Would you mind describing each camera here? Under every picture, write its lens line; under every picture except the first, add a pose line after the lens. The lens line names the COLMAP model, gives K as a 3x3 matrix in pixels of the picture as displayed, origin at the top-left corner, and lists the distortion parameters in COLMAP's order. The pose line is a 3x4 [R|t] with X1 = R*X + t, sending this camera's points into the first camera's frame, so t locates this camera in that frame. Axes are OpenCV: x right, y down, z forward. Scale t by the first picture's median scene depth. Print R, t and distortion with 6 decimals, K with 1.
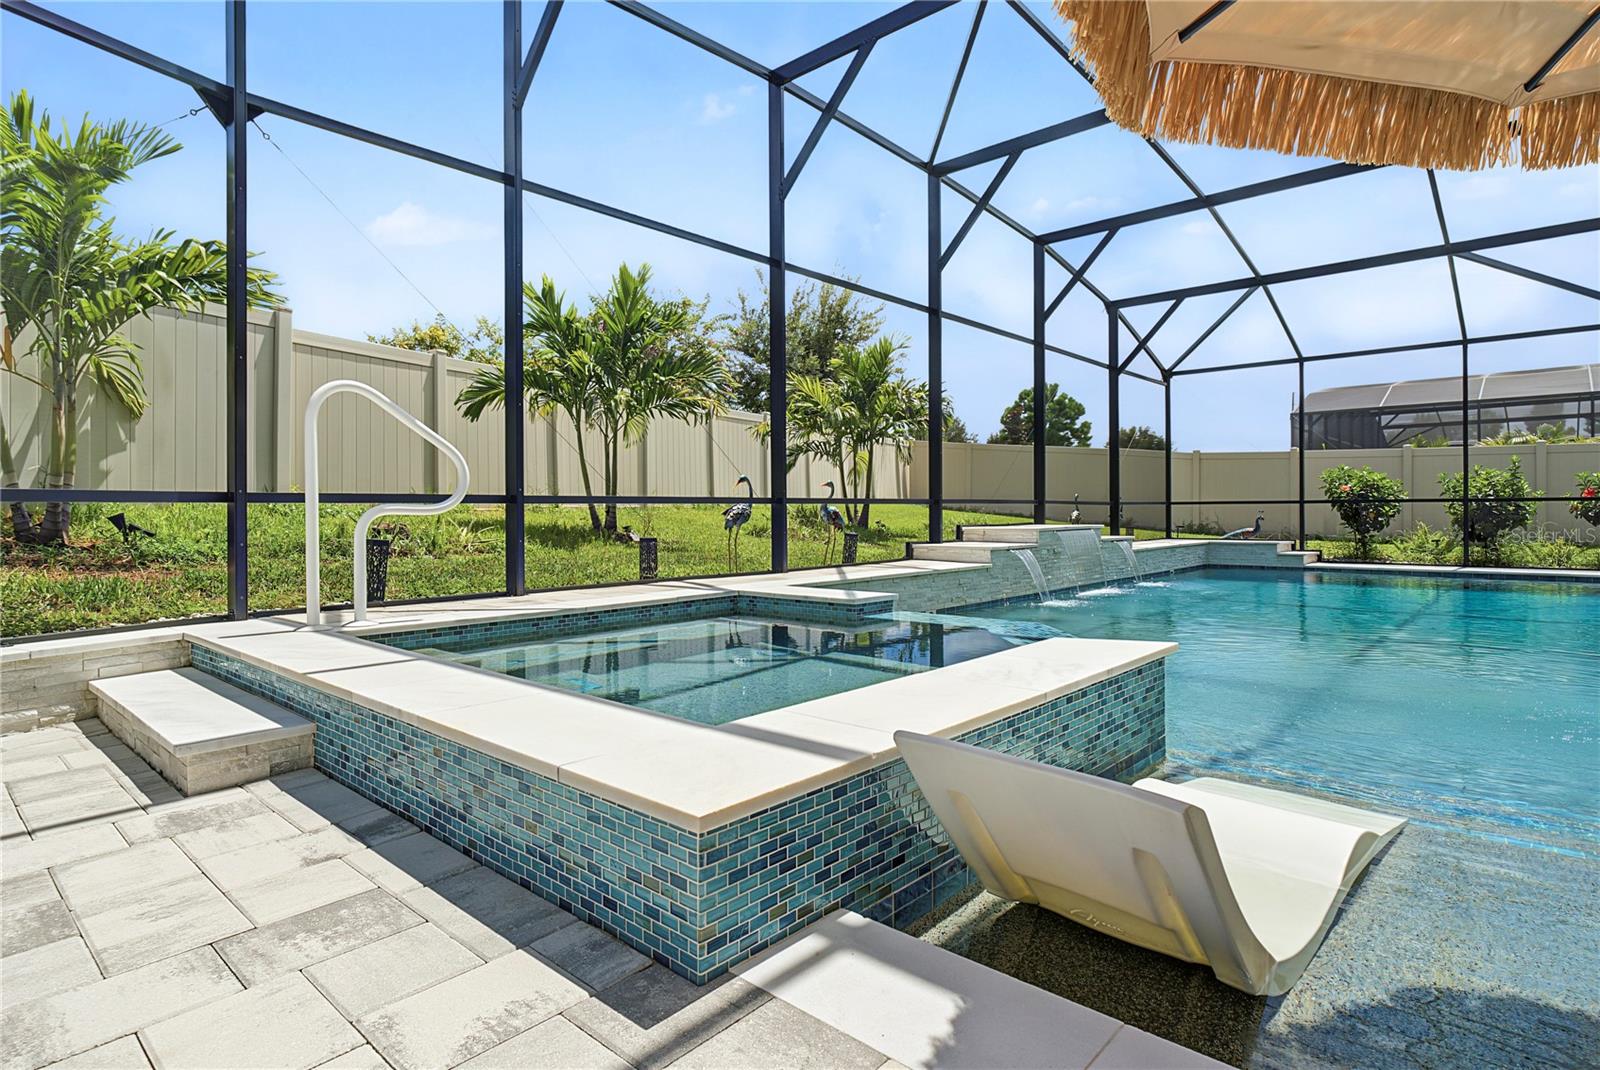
lens RADIAL K [[830.8, 0, 814.4], [0, 830.8, 525.4], [0, 0, 1]] dist [-0.012593, 0.002131]
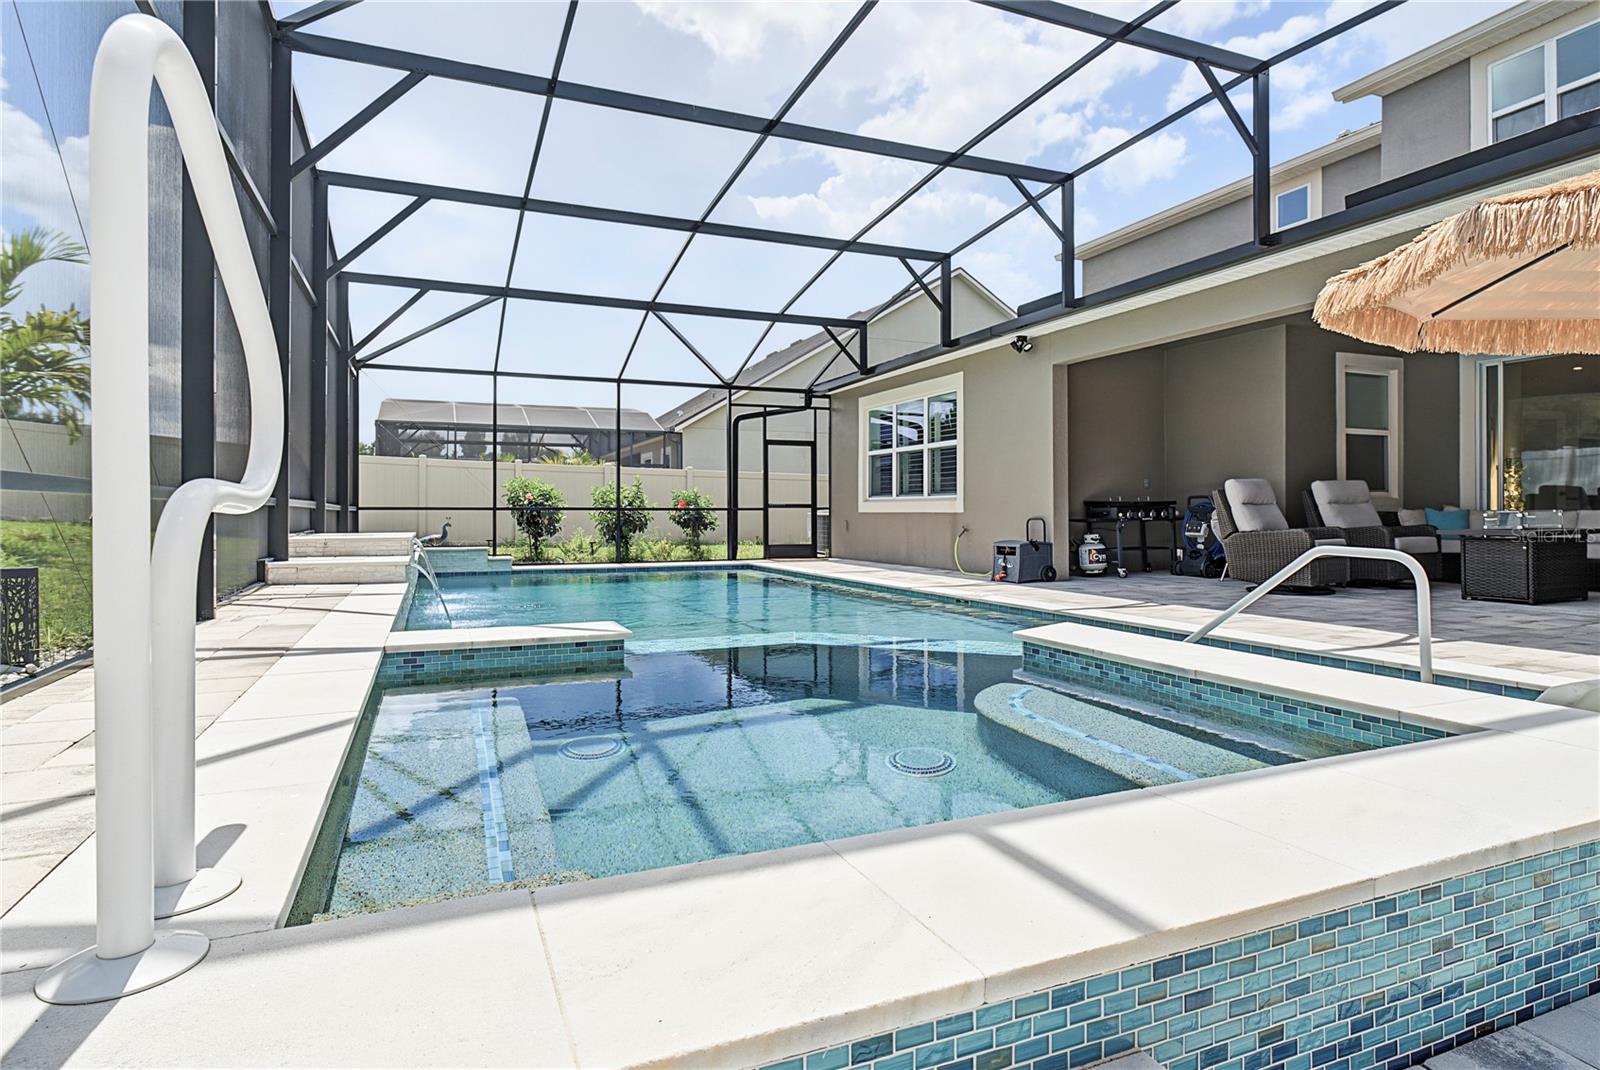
lens RADIAL K [[830.8, 0, 803.3], [0, 830.8, 517.4], [0, 0, 1]] dist [-0.012593, 0.002131]
pose [[0.446859, 0.002232, 0.894601, -0.184038], [0.013826, 0.999860, -0.009400, -0.002688], [-0.894497, 0.016570, 0.446766, 0.190664]]
